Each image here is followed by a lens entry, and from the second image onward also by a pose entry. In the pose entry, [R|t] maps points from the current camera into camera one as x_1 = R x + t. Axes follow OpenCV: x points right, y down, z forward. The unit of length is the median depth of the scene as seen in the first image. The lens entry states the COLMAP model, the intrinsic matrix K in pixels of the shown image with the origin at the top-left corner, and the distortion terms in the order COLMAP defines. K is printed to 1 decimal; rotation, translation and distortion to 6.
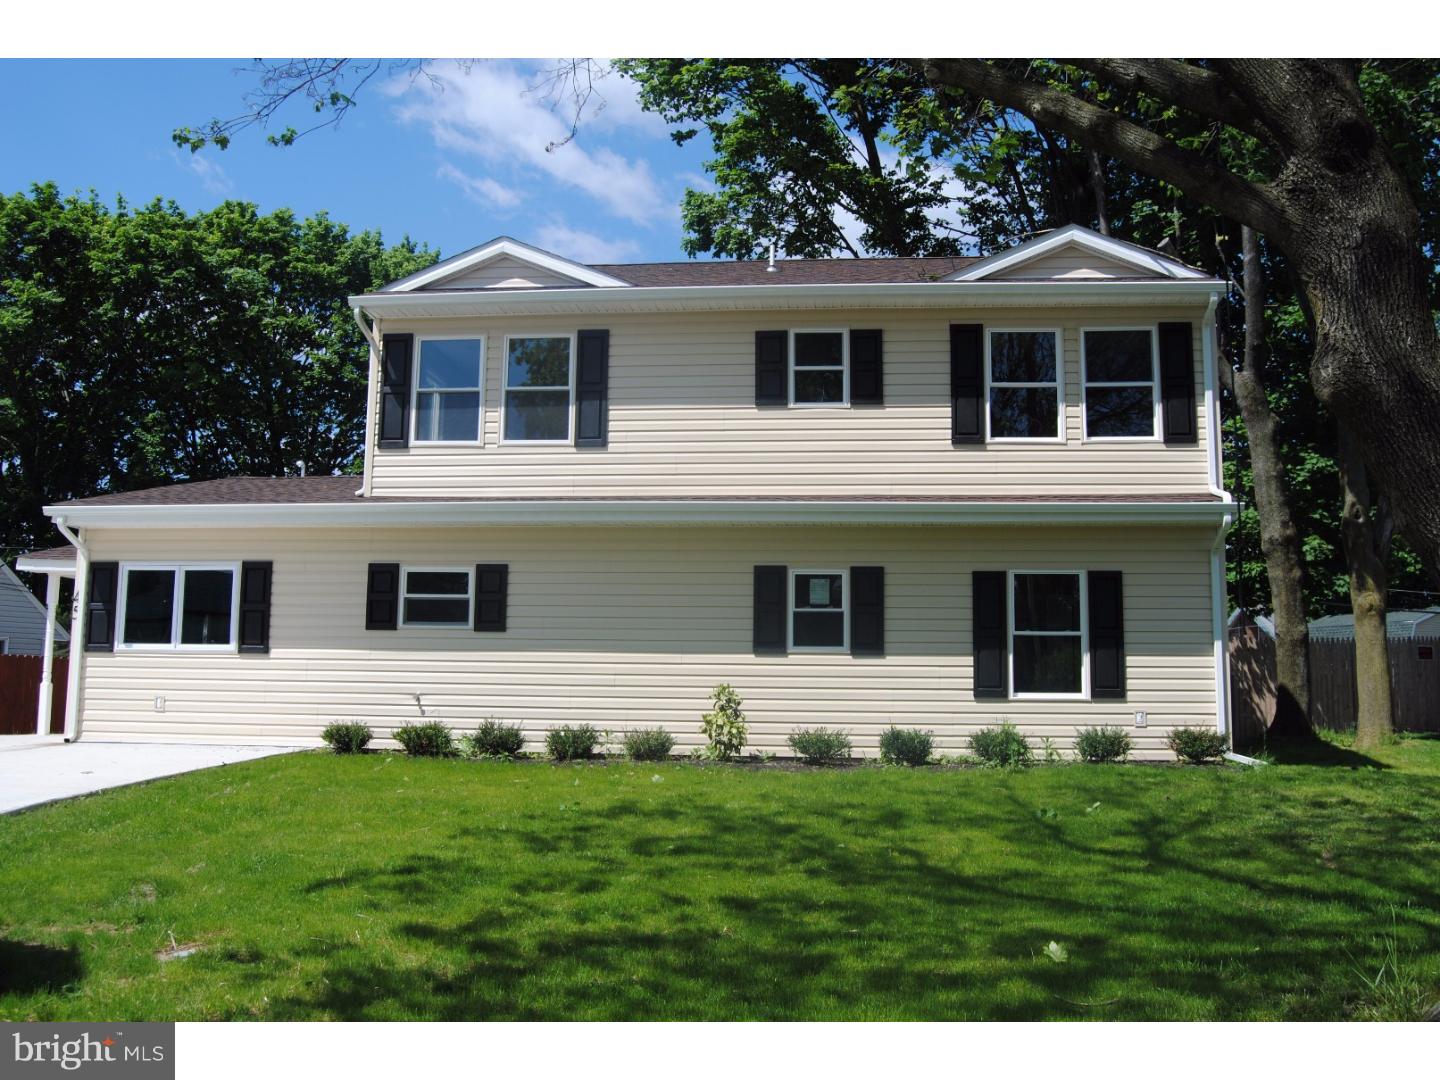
lens RADIAL K [[1298.5, 0, 760.0], [0, 1298.5, 541.3], [0, 0, 1]] dist [-0.063049, 0.022158]
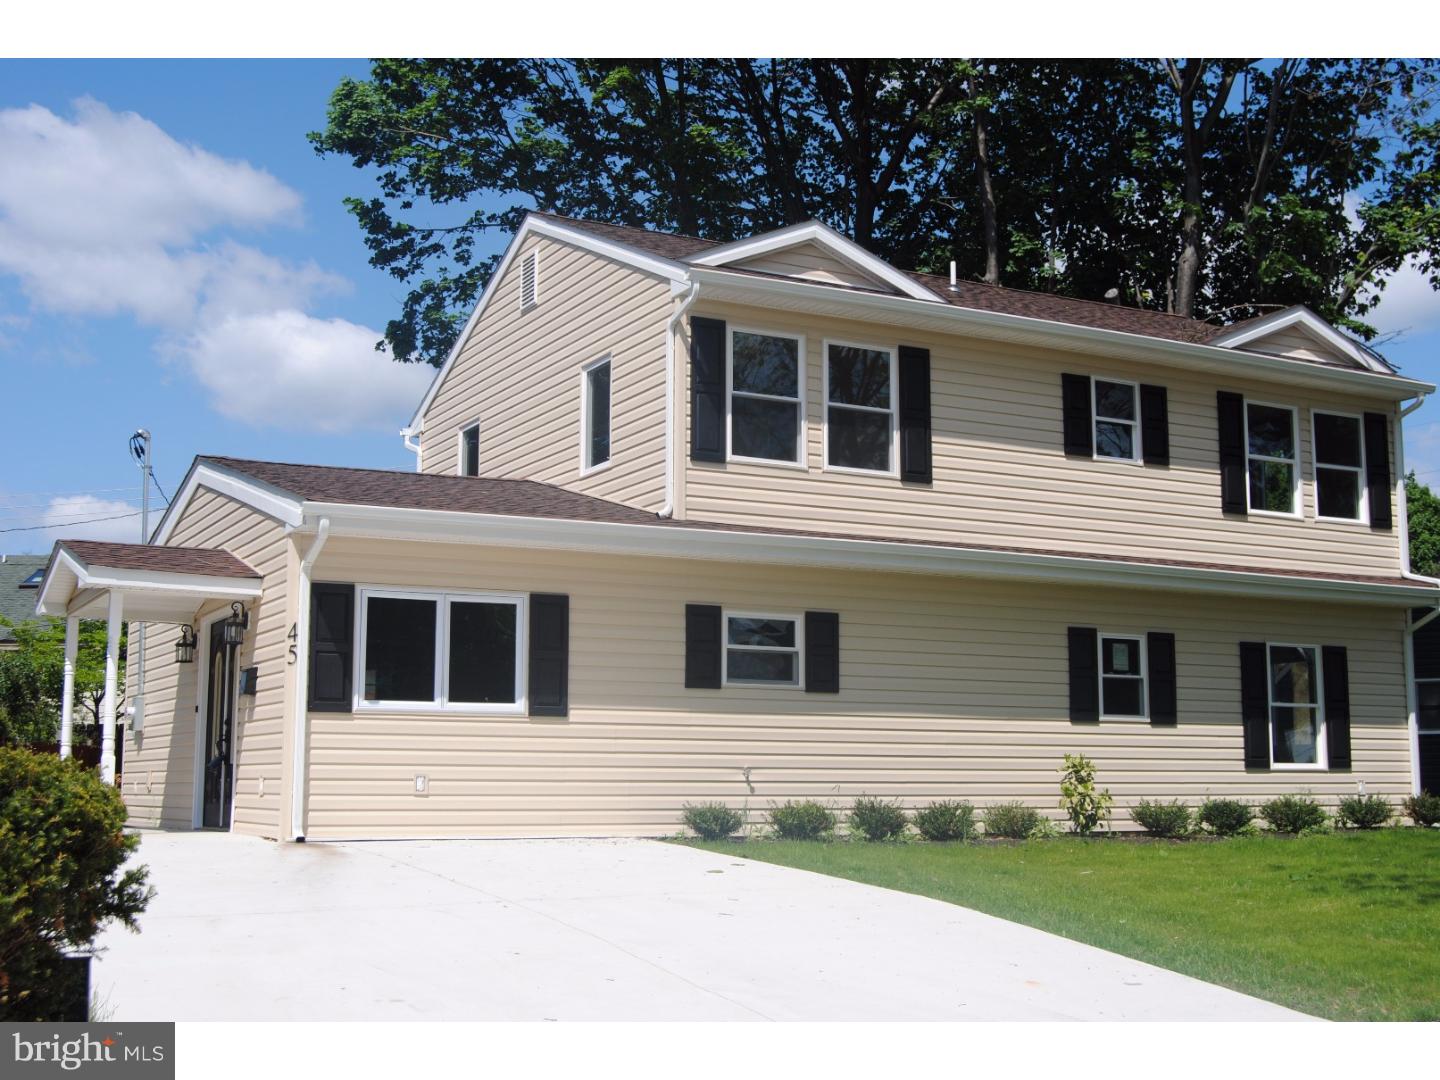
lens RADIAL K [[1749.8, 0, 717.5], [0, 1749.8, 539.5], [0, 0, 1]] dist [-0.021518, 0.000000]
pose [[0.838278, 0.065259, 0.541323, -0.886636], [-0.063862, 0.997730, -0.021386, -0.000867], [-0.541490, -0.016642, 0.840542, 0.082724]]
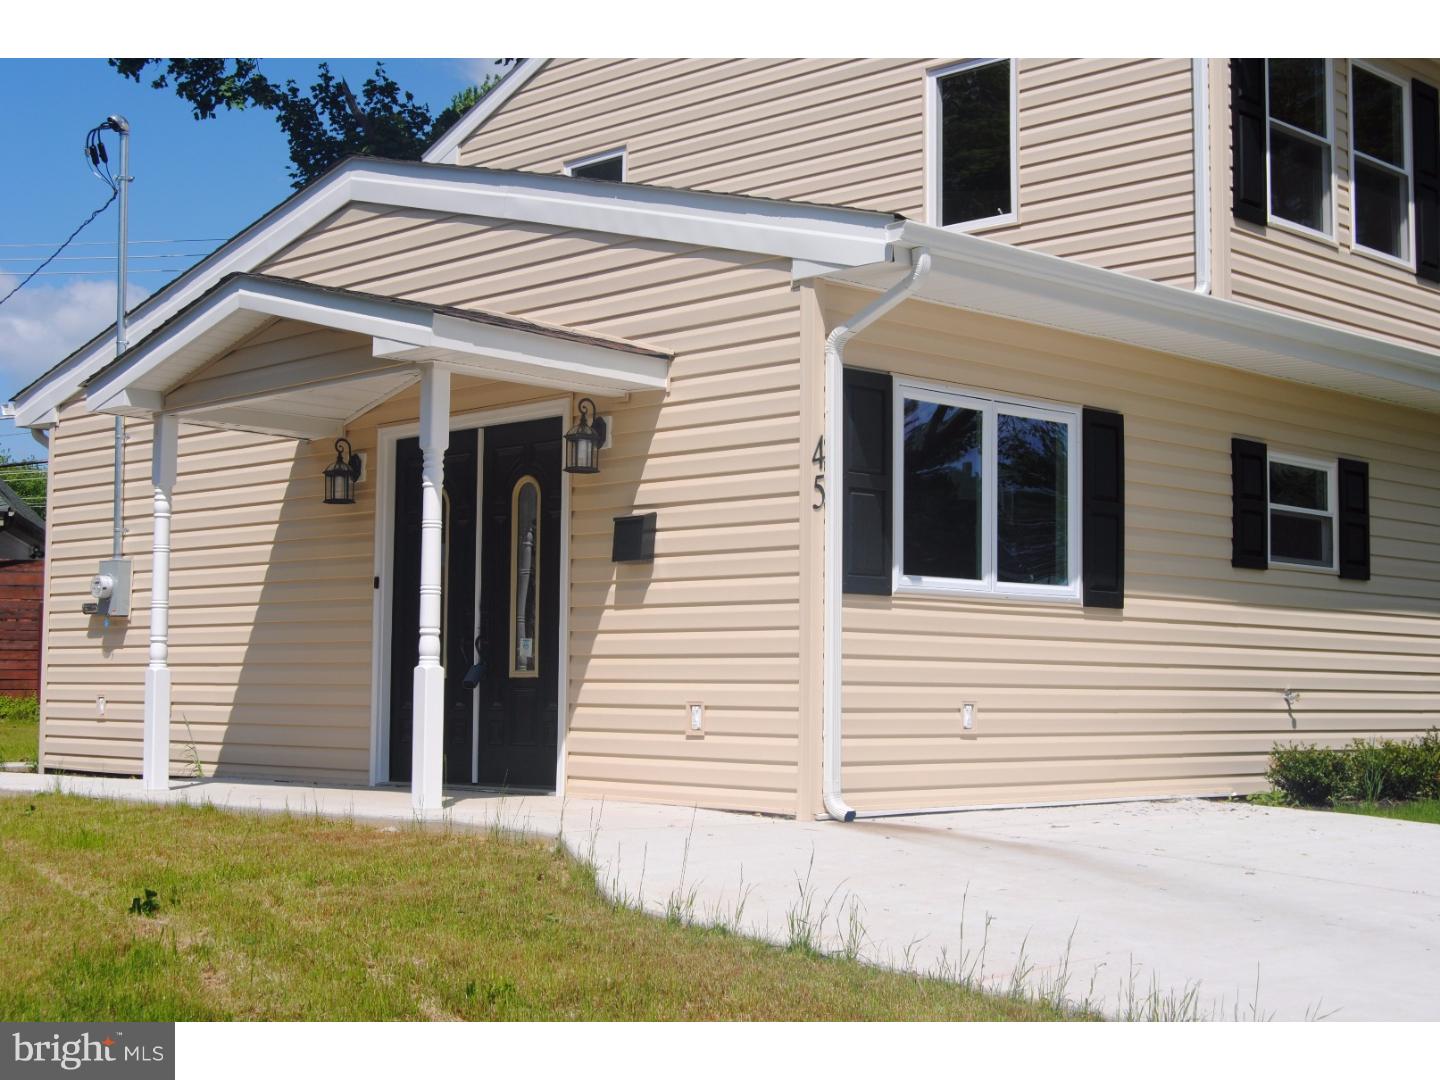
lens RADIAL K [[2056.3, 0, 722.1], [0, 2056.3, 527.6], [0, 0, 1]] dist [-0.050927, 0.000000]
pose [[0.644194, 0.055539, 0.762843, -1.071767], [-0.103836, 0.994477, 0.015283, 0.062074], [-0.757781, -0.089056, 0.646403, 0.631185]]
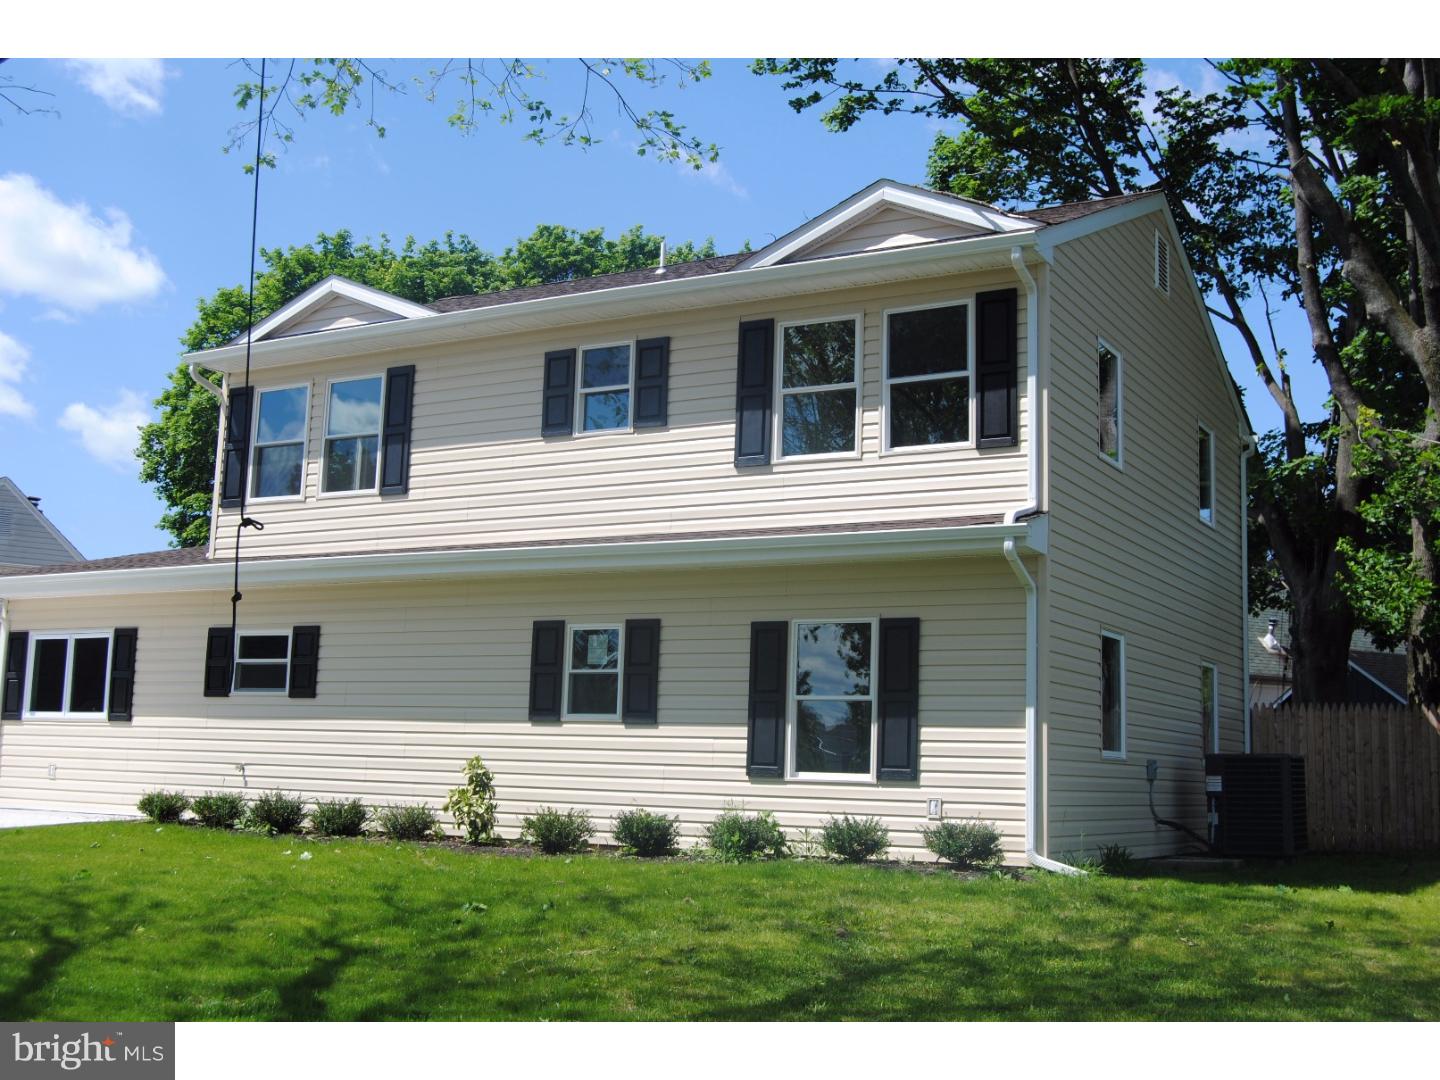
lens RADIAL K [[1642.4, 0, 712.3], [0, 1642.4, 545.4], [0, 0, 1]] dist [-0.021651, 0.000000]
pose [[0.905292, -0.042437, -0.422664, 0.565147], [0.029647, 0.998883, -0.036793, 0.011851], [0.423753, 0.020778, 0.905539, 0.049256]]
